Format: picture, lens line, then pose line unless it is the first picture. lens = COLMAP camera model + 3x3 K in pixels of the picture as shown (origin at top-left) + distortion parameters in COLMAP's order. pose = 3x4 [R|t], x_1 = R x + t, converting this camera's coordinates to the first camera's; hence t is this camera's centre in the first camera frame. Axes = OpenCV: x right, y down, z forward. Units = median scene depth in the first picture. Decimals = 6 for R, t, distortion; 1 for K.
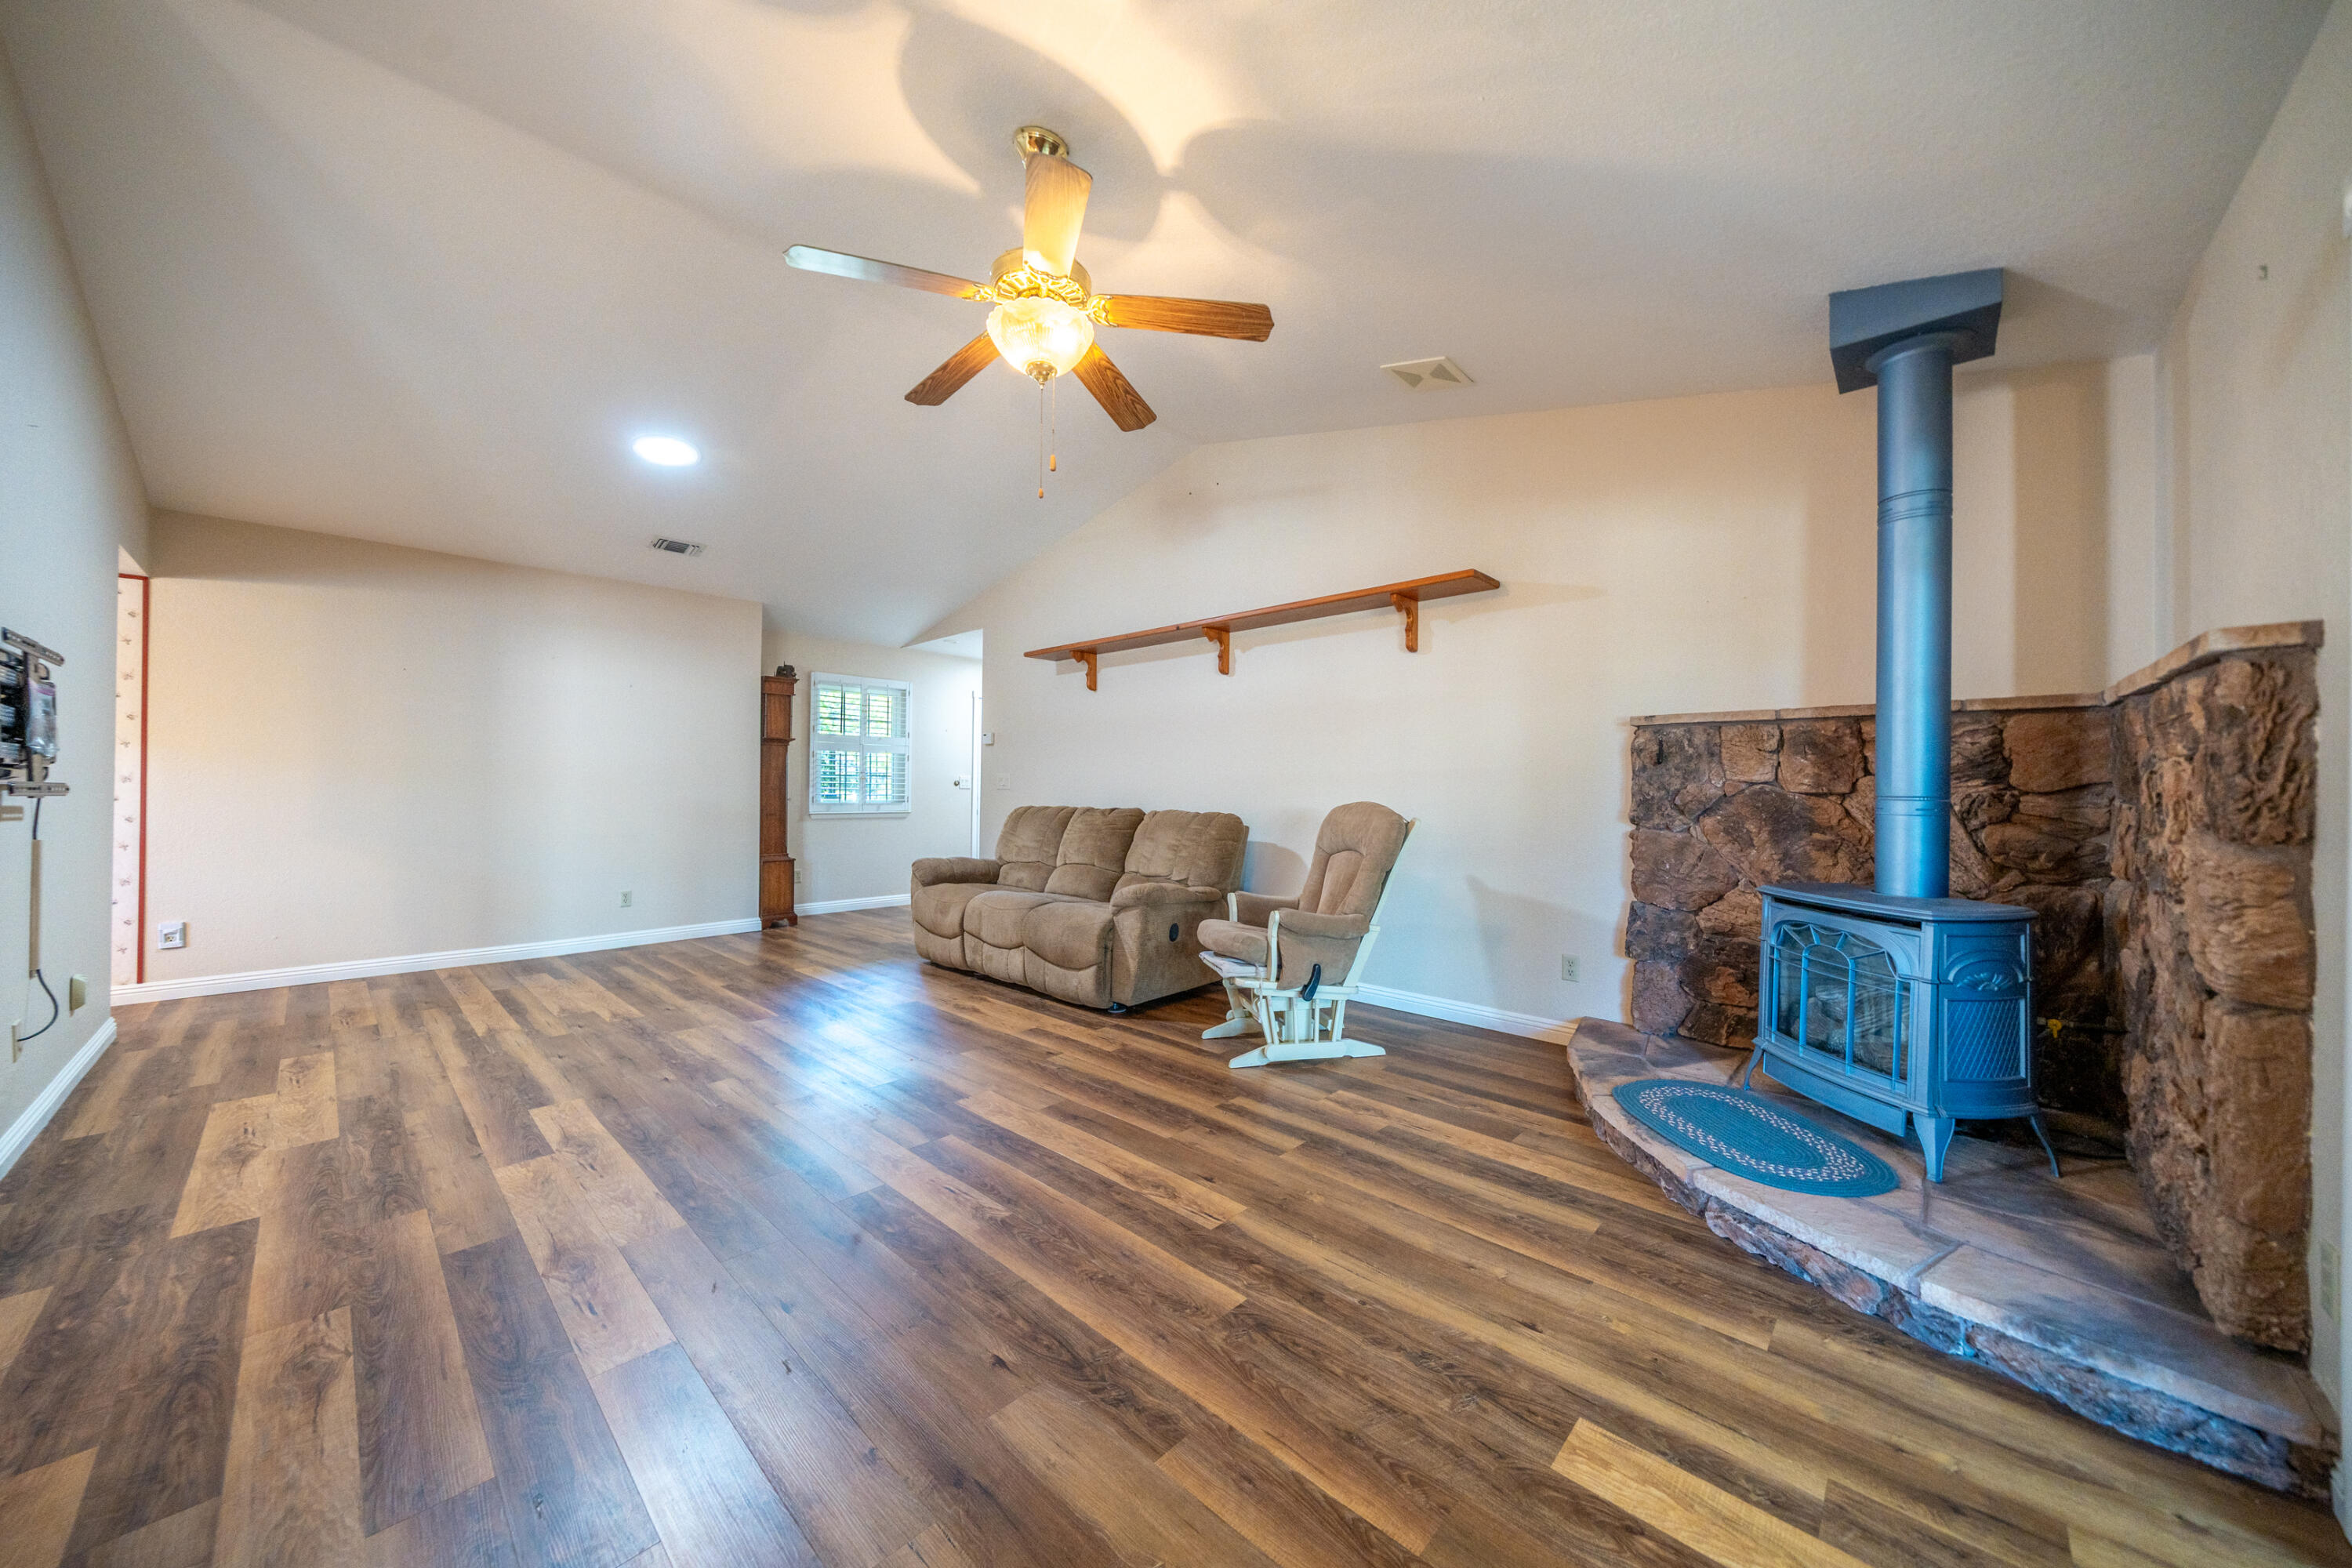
lens RADIAL K [[809.5, 0, 1186.3], [0, 809.5, 781.5], [0, 0, 1]] dist [-0.008406, -0.000060]
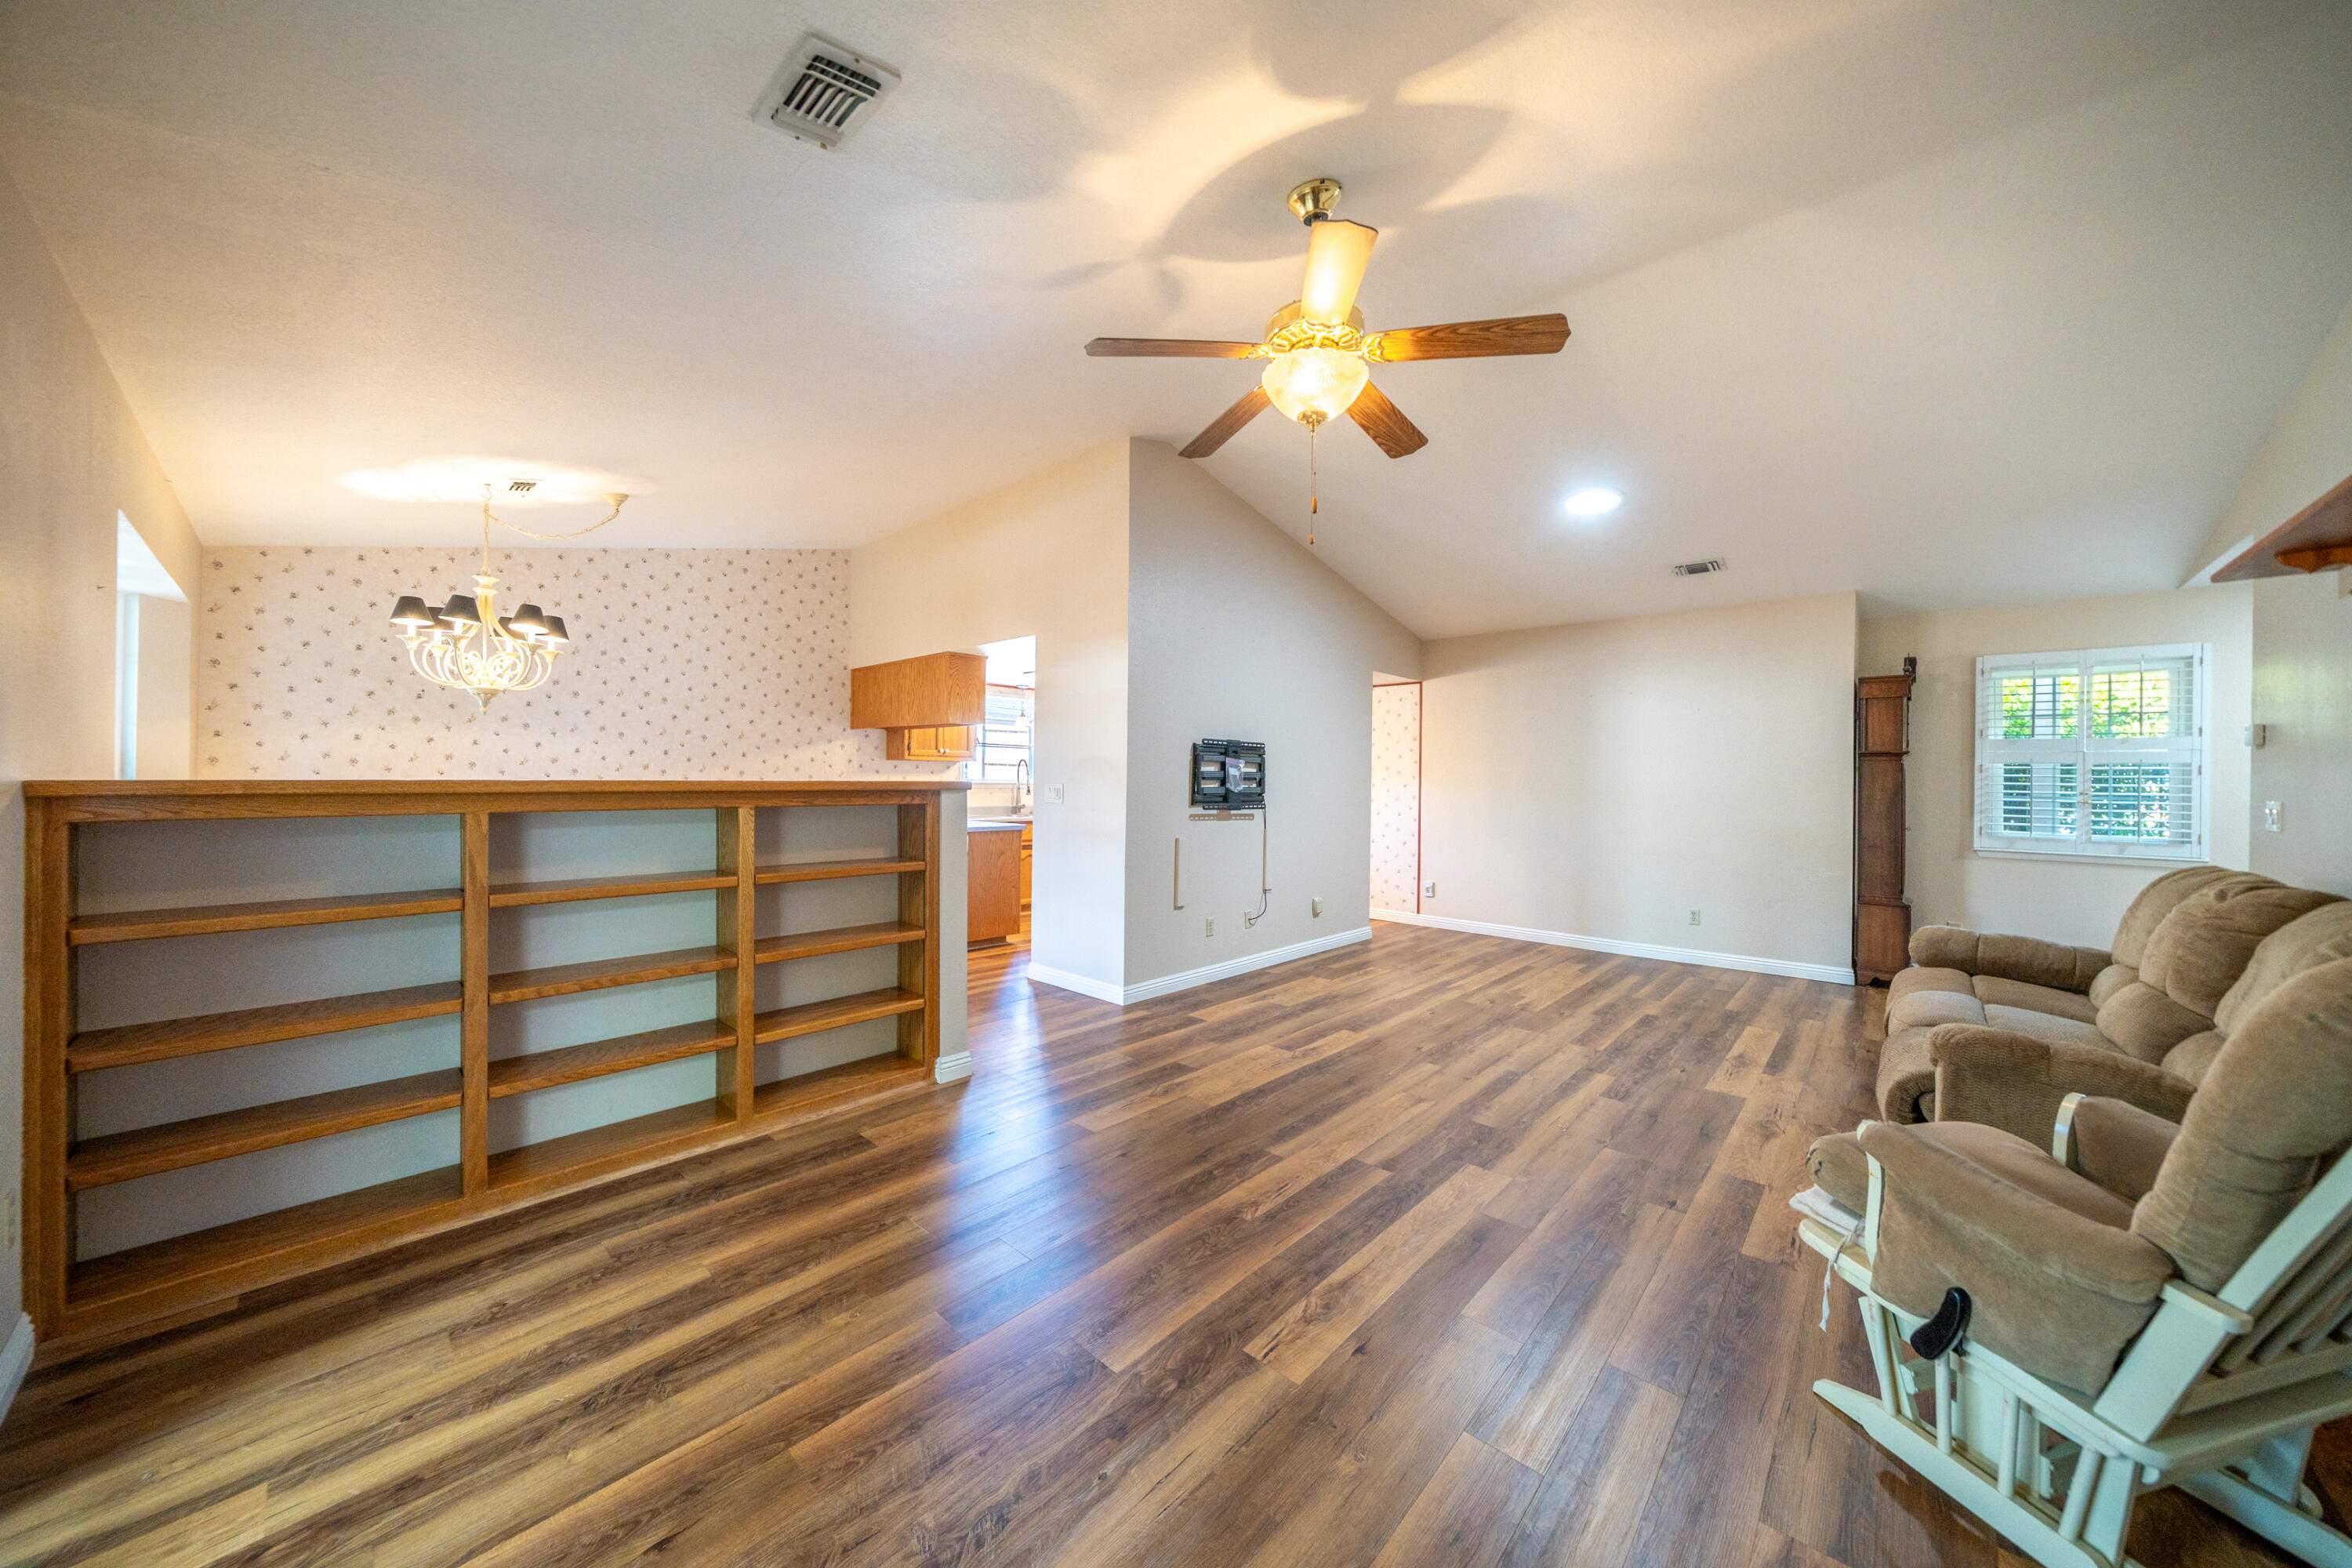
lens RADIAL K [[809.5, 0, 1178.7], [0, 809.5, 772.5], [0, 0, 1]] dist [-0.008406, -0.000060]
pose [[0.006849, -0.013721, -0.999882, 0.746026], [-0.005820, 0.999888, -0.013761, -0.046605], [0.999960, 0.005914, 0.006769, 0.755061]]
